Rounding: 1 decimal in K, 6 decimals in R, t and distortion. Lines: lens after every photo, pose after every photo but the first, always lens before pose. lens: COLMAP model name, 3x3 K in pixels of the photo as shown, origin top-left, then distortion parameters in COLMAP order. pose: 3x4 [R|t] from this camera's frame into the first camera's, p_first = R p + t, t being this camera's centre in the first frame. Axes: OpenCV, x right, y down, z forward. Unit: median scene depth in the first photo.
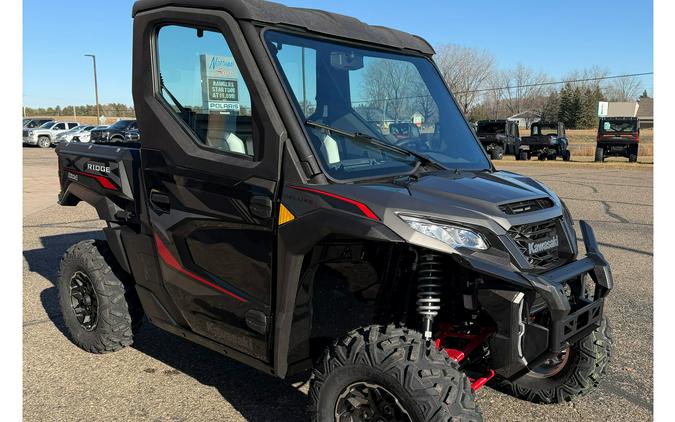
lens RADIAL K [[595.7, 0, 337.5], [0, 595.7, 211.0], [0, 0, 1]] dist [0.046080, -0.016441]
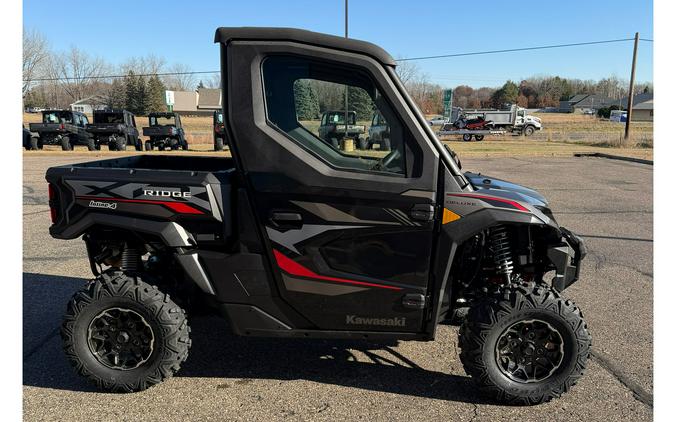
lens RADIAL K [[595.7, 0, 337.5], [0, 595.7, 211.0], [0, 0, 1]] dist [0.046080, -0.016441]
pose [[0.770063, -0.103400, 0.629532, -0.815571], [0.089851, 0.994520, 0.053441, -0.072385], [-0.631609, 0.015412, 0.775134, 0.084404]]
